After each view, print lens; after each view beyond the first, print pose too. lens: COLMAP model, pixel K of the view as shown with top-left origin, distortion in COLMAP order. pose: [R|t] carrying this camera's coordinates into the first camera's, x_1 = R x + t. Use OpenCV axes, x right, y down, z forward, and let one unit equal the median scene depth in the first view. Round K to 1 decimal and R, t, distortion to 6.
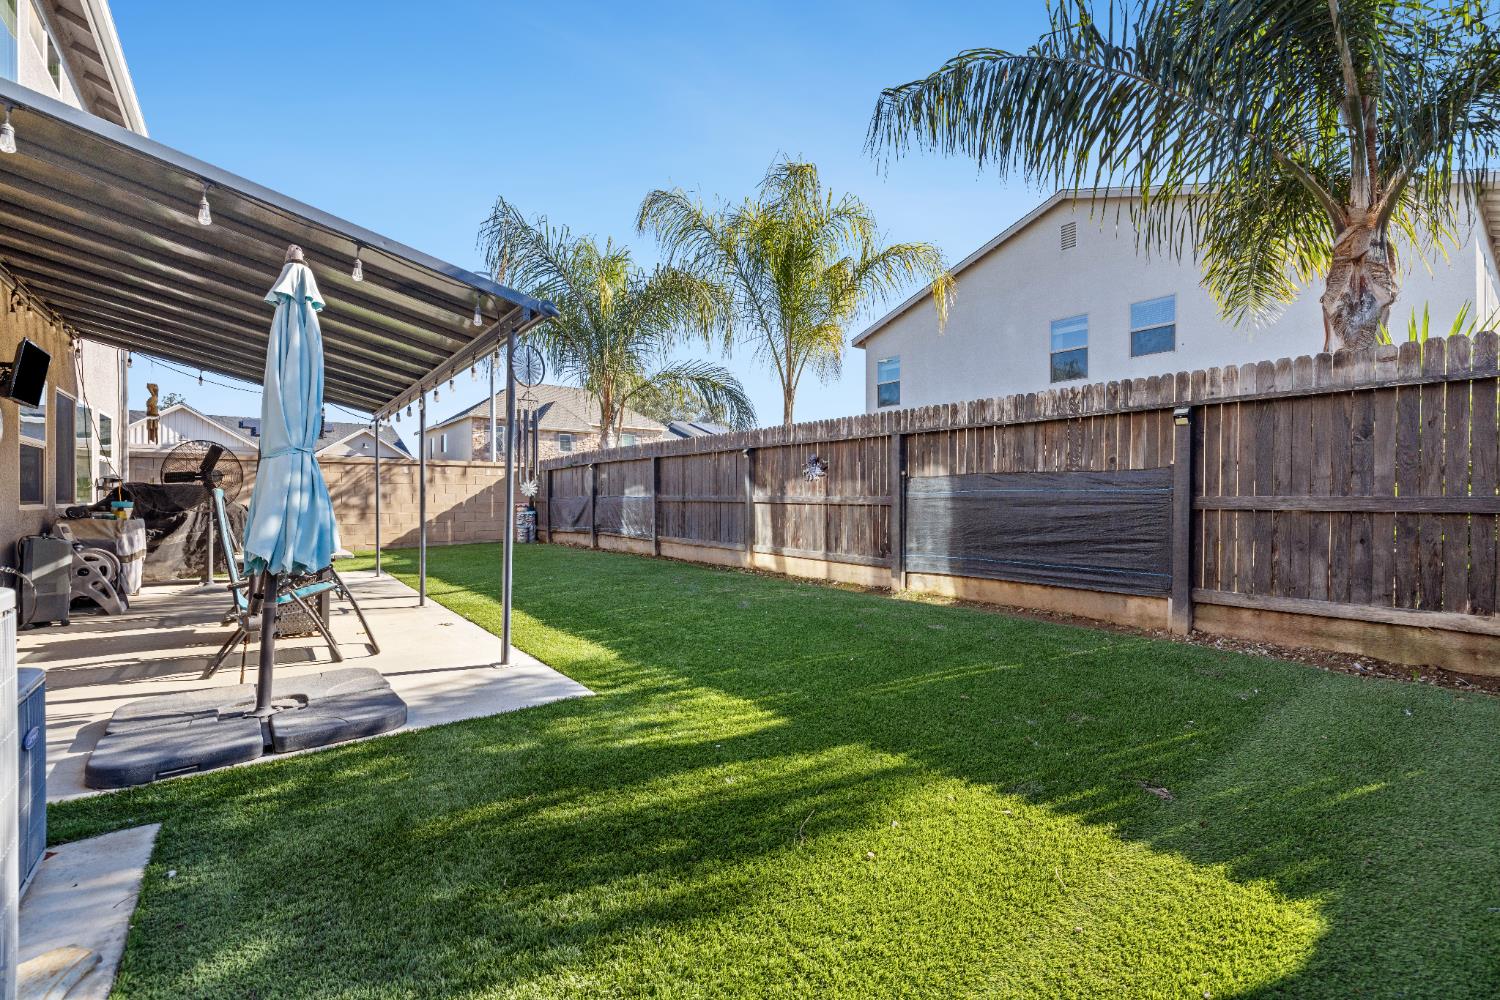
lens RADIAL K [[626.1, 0, 750.0], [0, 626.1, 500.0], [0, 0, 1]] dist [-0.000243, 0.000039]
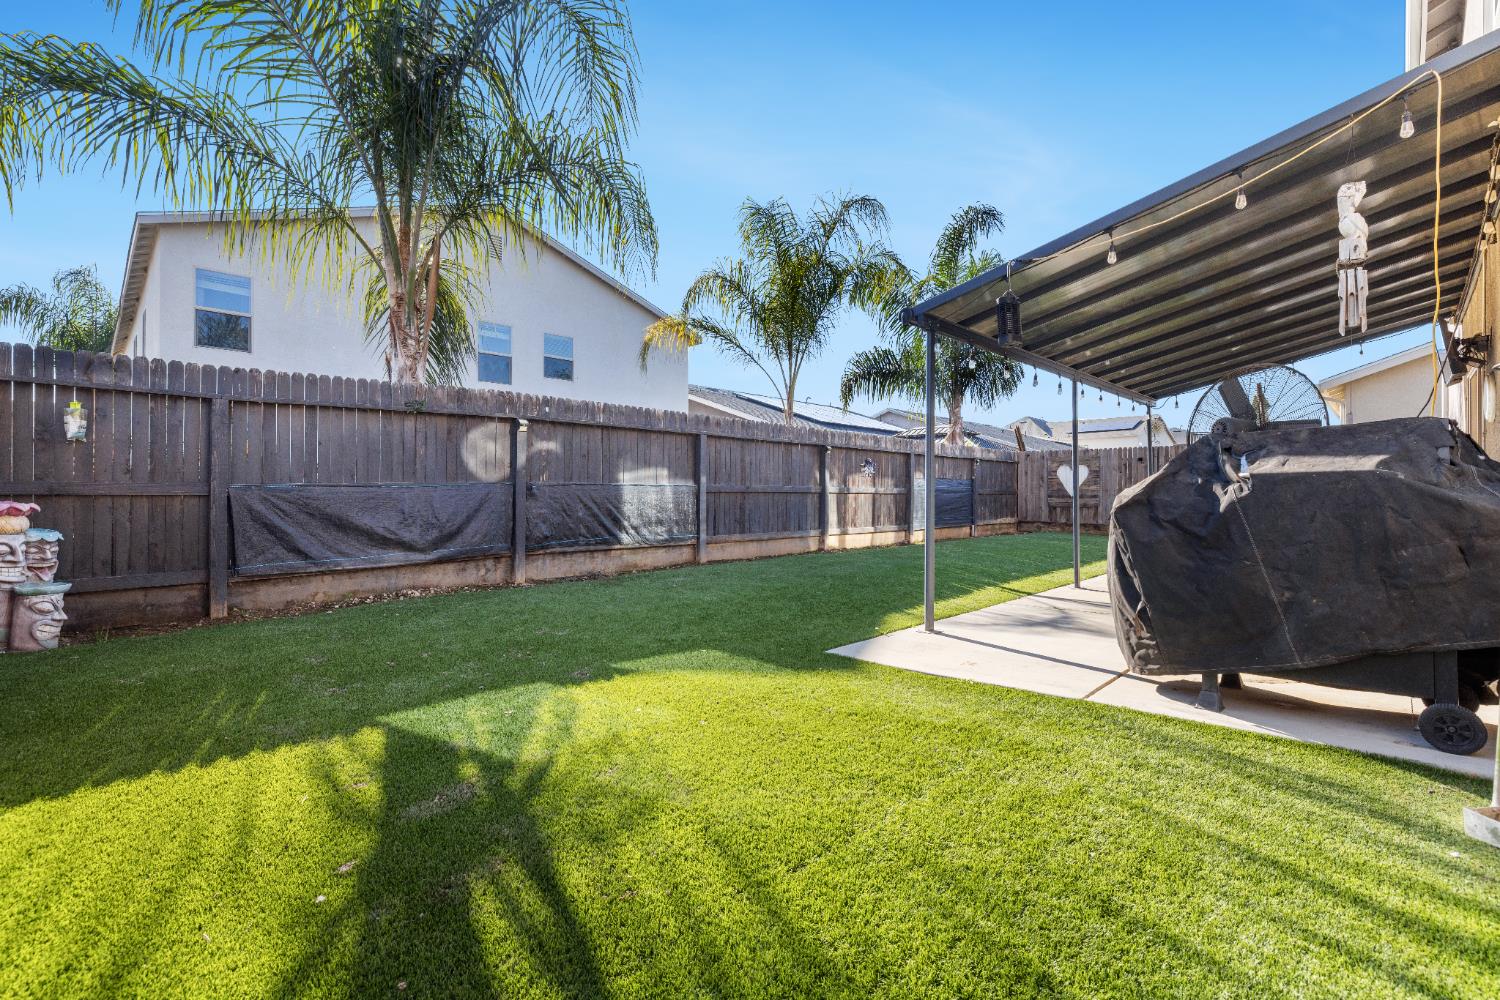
lens RADIAL K [[683.9, 0, 750.0], [0, 683.9, 500.0], [0, 0, 1]] dist [-0.000556, -0.000066]
pose [[-0.135429, -0.000457, 0.990787, -1.244857], [0.011411, 0.999933, 0.002021, 0.013690], [-0.990721, 0.011580, -0.135415, 1.329989]]
